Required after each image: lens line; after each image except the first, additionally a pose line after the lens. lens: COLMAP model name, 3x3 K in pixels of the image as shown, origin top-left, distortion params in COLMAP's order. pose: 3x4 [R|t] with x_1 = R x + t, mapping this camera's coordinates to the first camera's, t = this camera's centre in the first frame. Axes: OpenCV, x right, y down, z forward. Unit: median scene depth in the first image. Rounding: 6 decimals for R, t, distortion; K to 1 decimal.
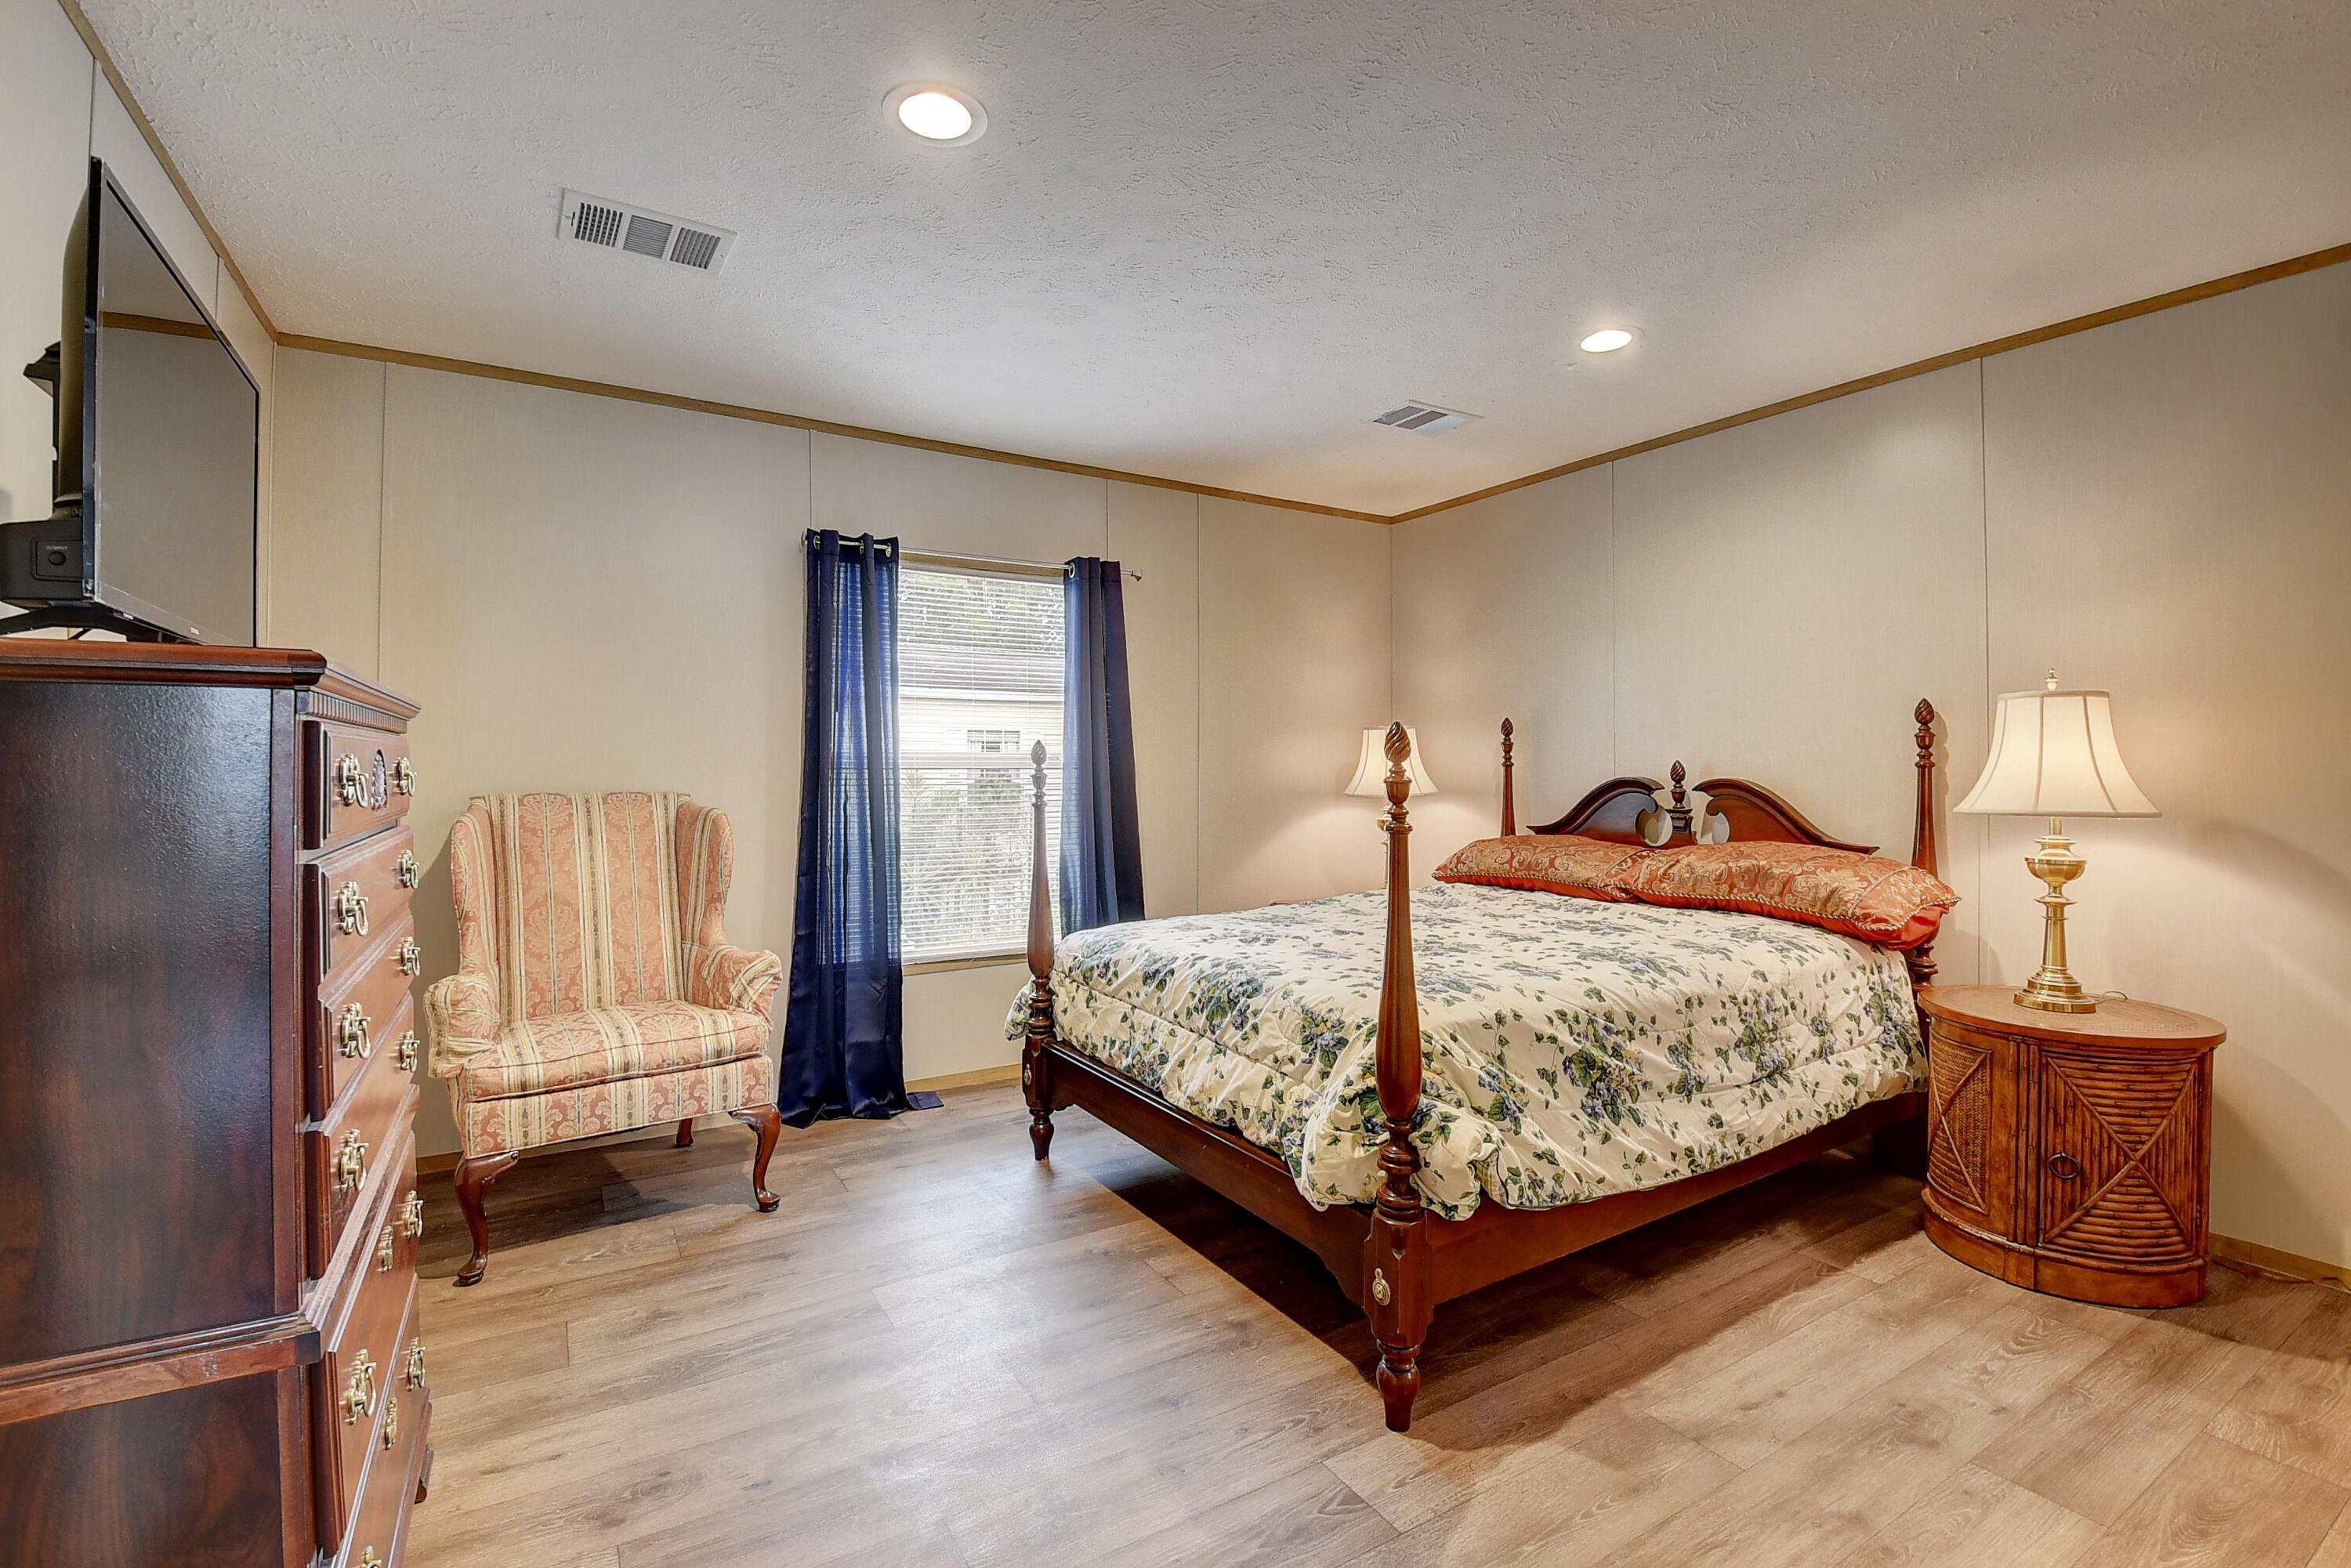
lens RADIAL K [[1037.3, 0, 1151.7], [0, 1037.3, 778.2], [0, 0, 1]] dist [-0.004819, -0.011556]
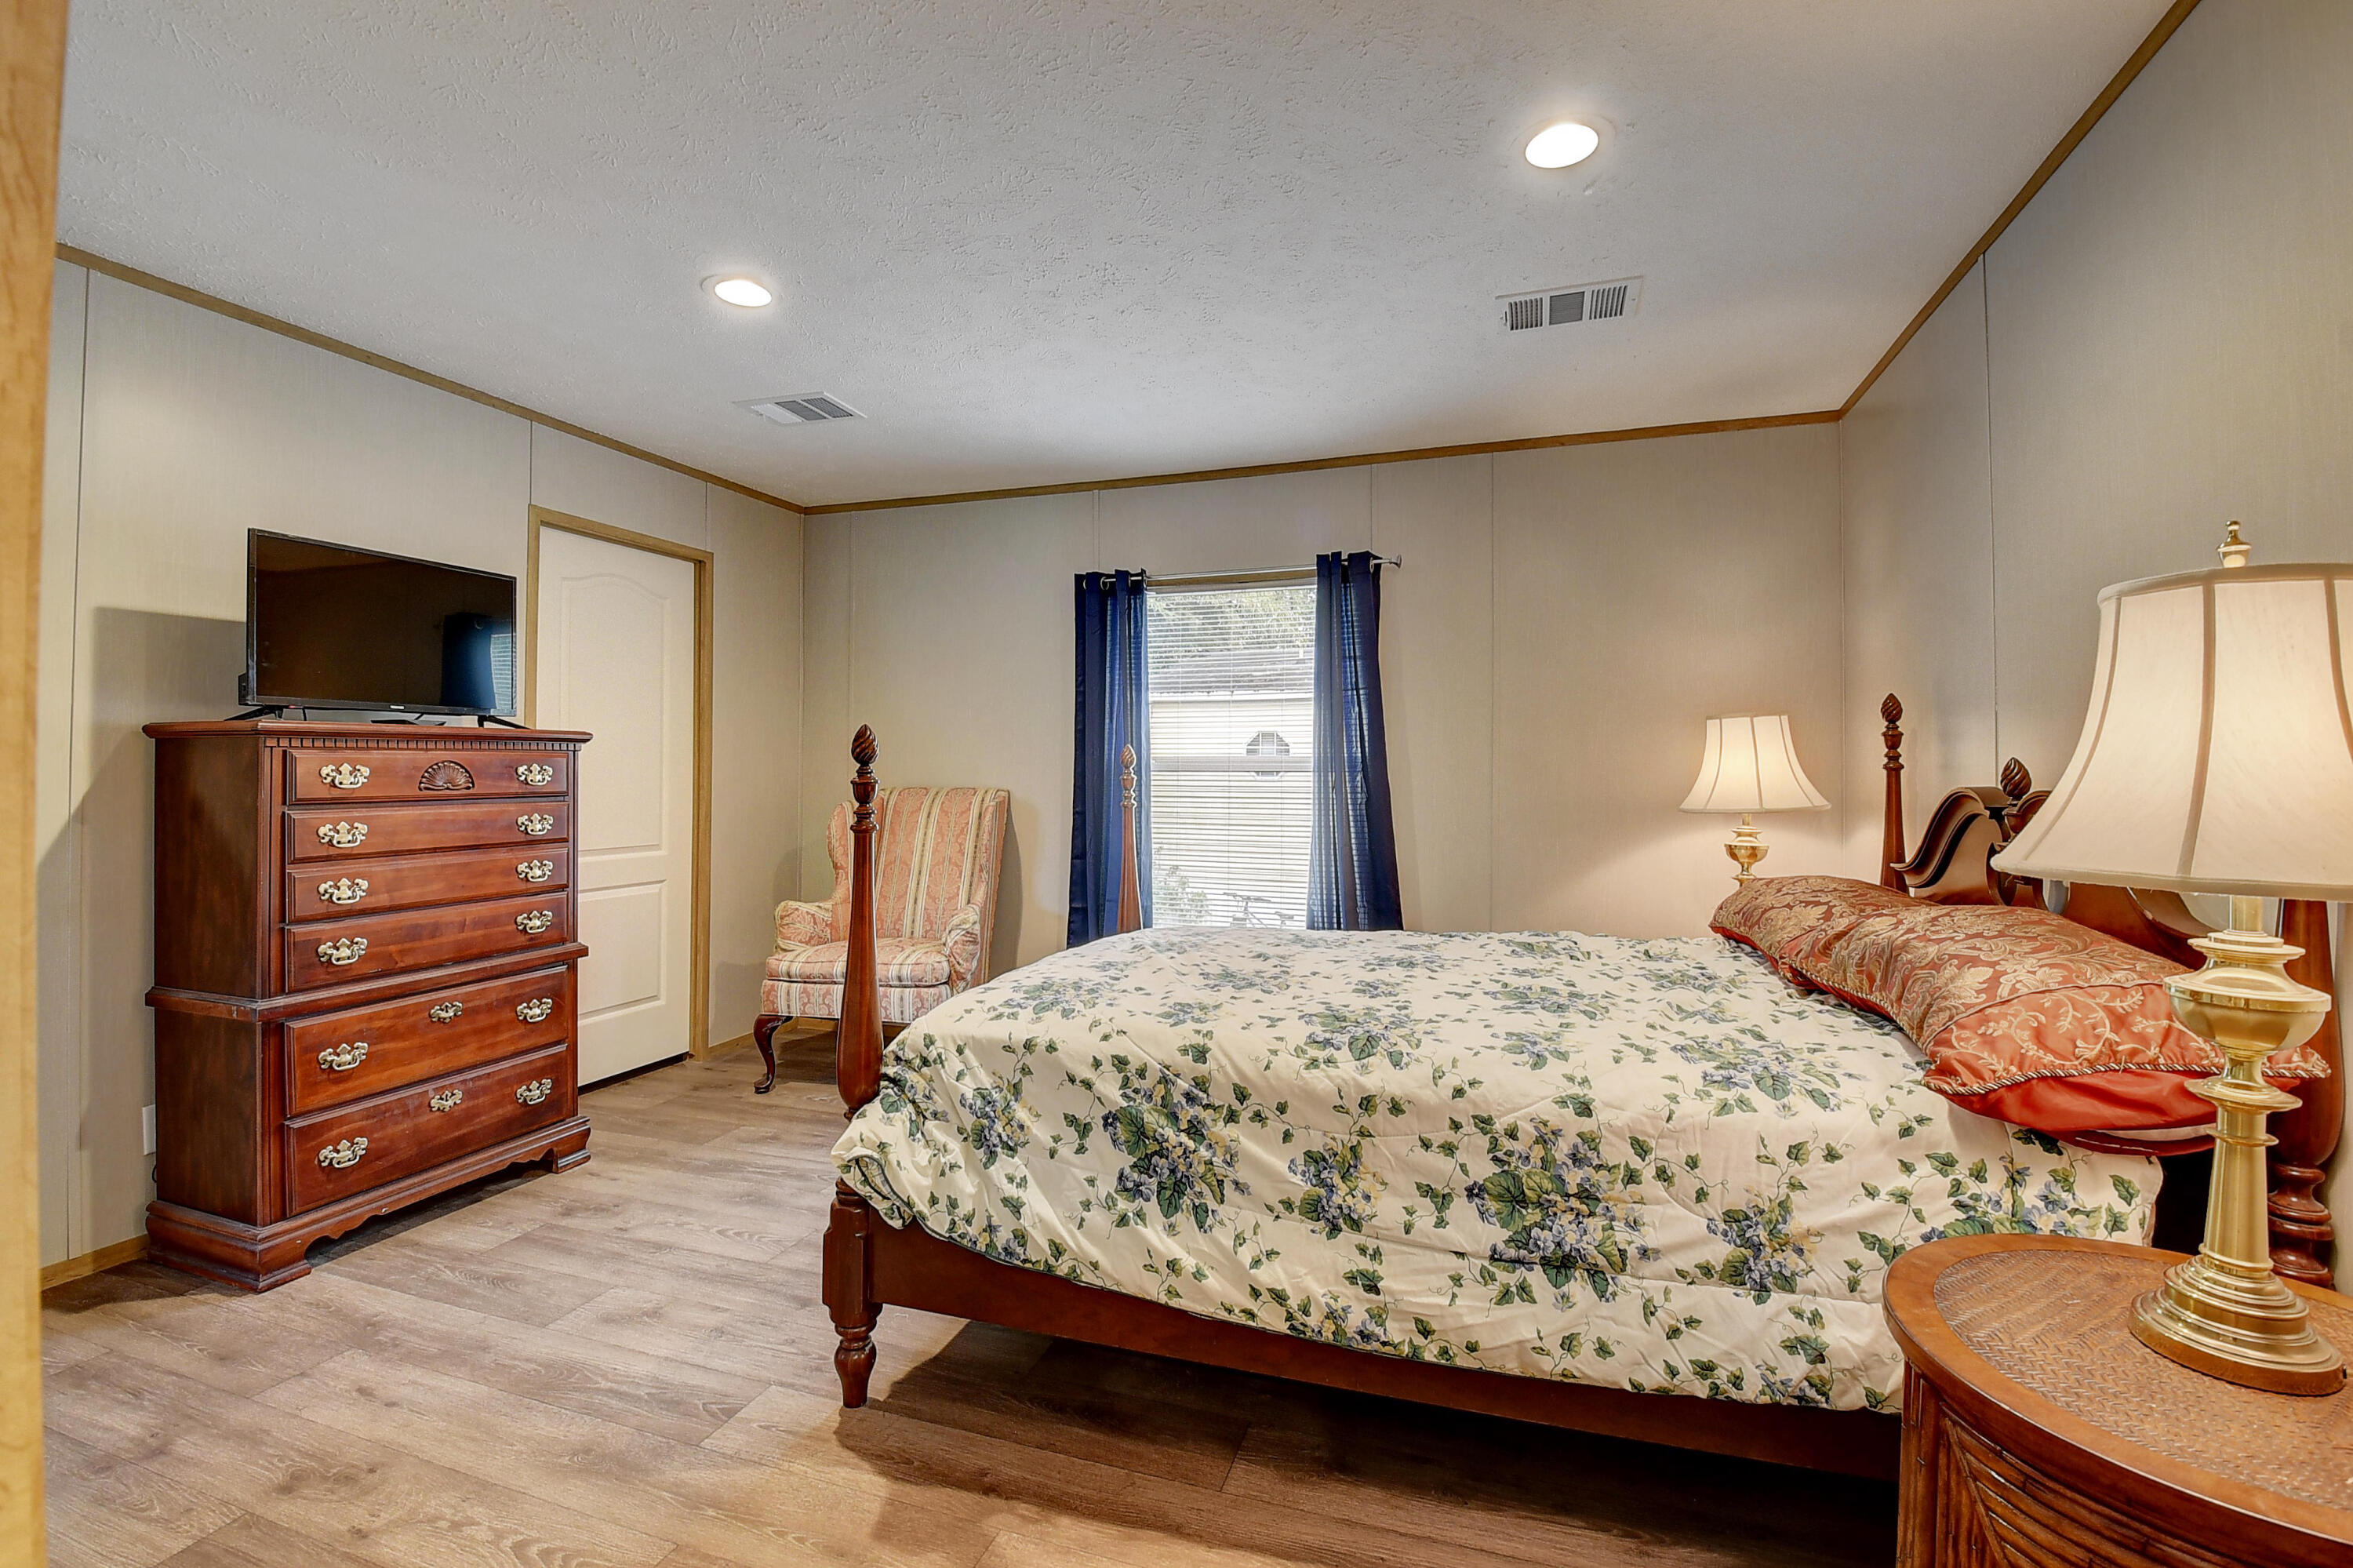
lens RADIAL K [[1038.2, 0, 1201.7], [0, 1038.2, 770.9], [0, 0, 1]] dist [-0.004819, -0.011556]
pose [[0.651283, 0.000037, -0.758835, 0.997698], [-0.008162, 0.999942, -0.006956, -0.002395], [0.758791, 0.010724, 0.651246, 0.462404]]
